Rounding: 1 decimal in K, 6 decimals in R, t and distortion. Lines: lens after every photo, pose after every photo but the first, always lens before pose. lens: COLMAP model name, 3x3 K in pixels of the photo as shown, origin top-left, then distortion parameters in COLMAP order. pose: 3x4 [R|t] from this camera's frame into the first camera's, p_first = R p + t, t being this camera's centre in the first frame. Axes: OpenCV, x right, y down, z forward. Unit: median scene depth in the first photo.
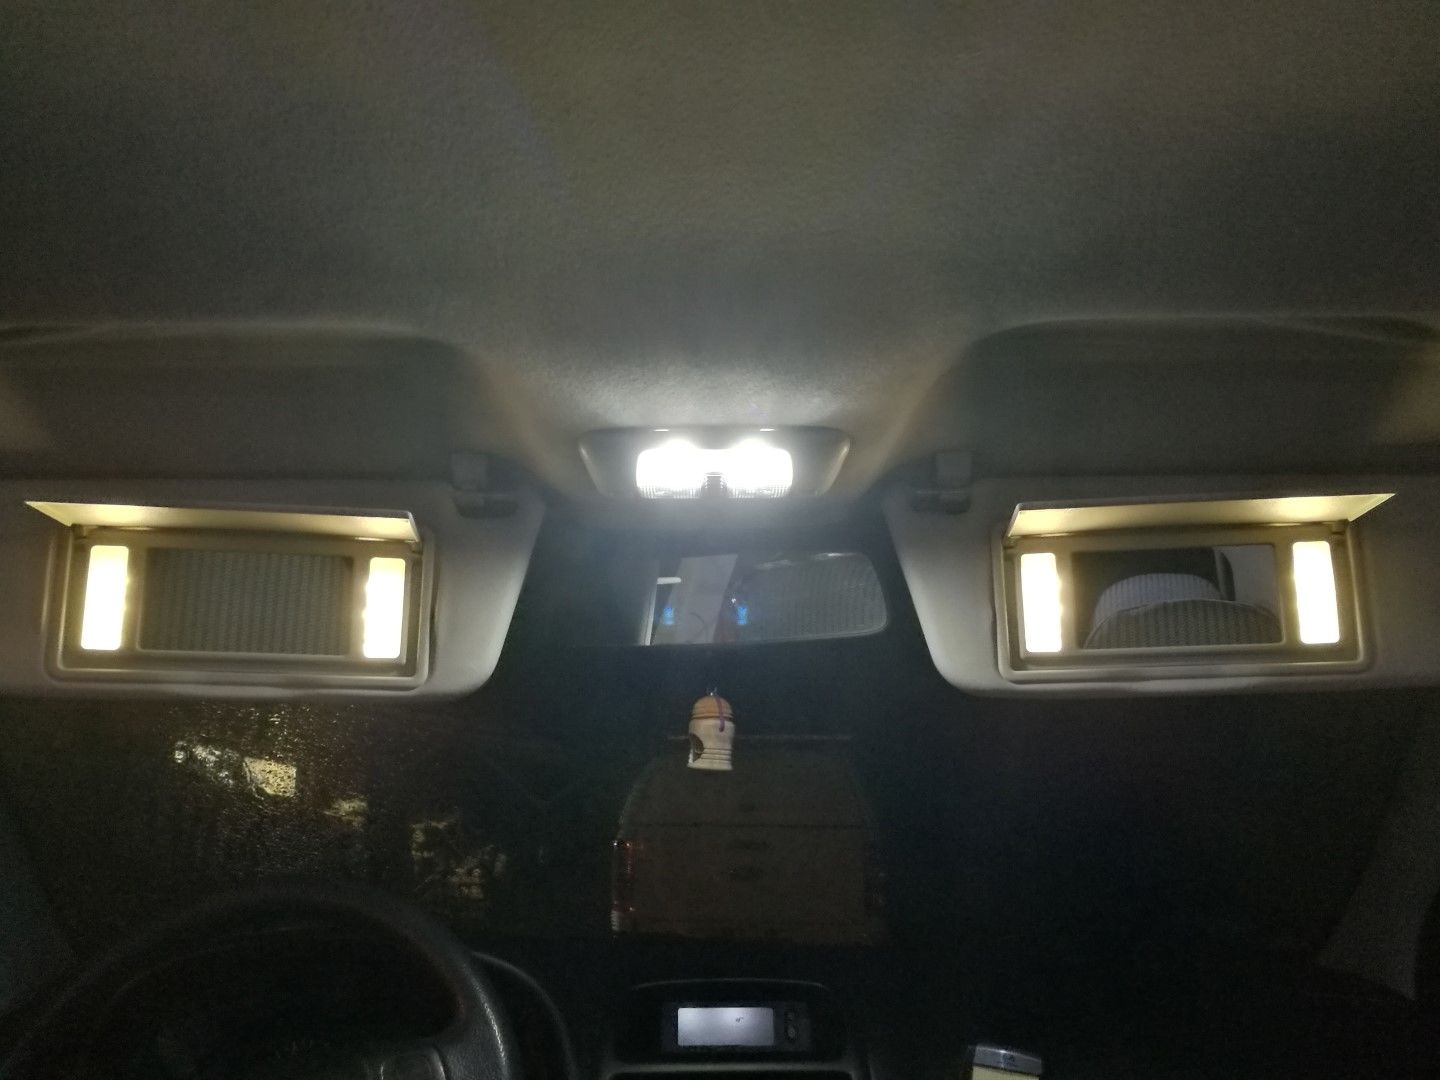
lens RADIAL K [[1149.6, 0, 717.5], [0, 1149.6, 539.1], [0, 0, 1]] dist [0.007119, -0.005116]
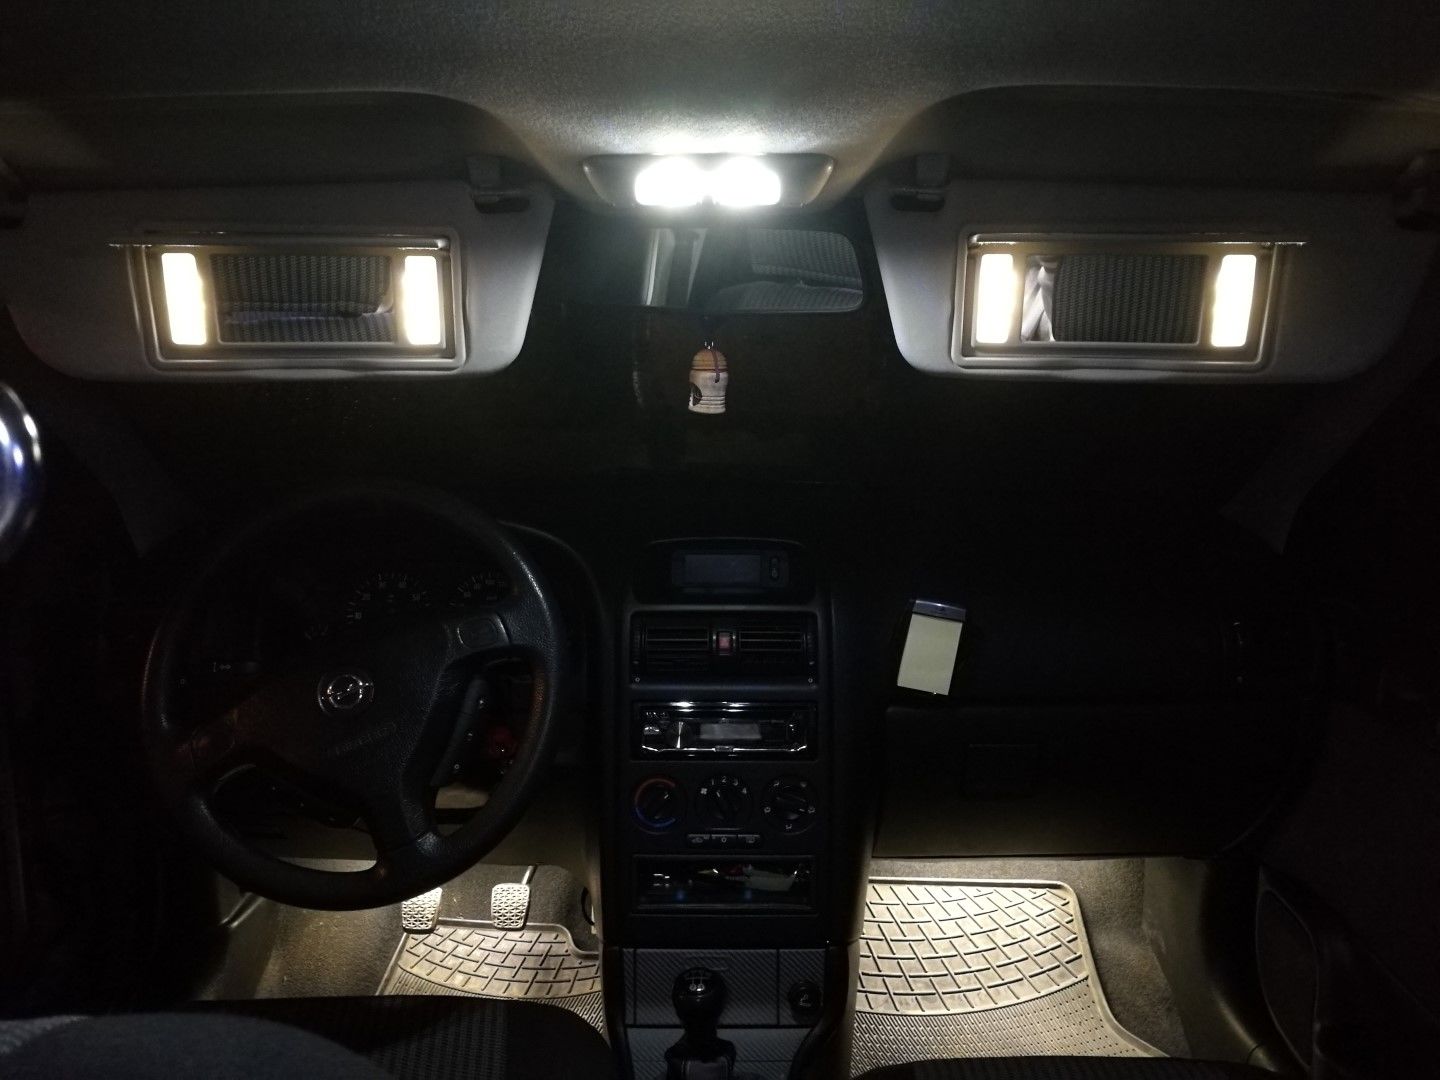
lens RADIAL K [[1149.6, 0, 722.2], [0, 1149.6, 542.2], [0, 0, 1]] dist [0.007119, -0.005116]
pose [[0.999823, 0.015724, -0.010321, 0.026375], [-0.008976, 0.881111, 0.472823, -0.270429], [0.016529, -0.472647, 0.881097, -0.124470]]
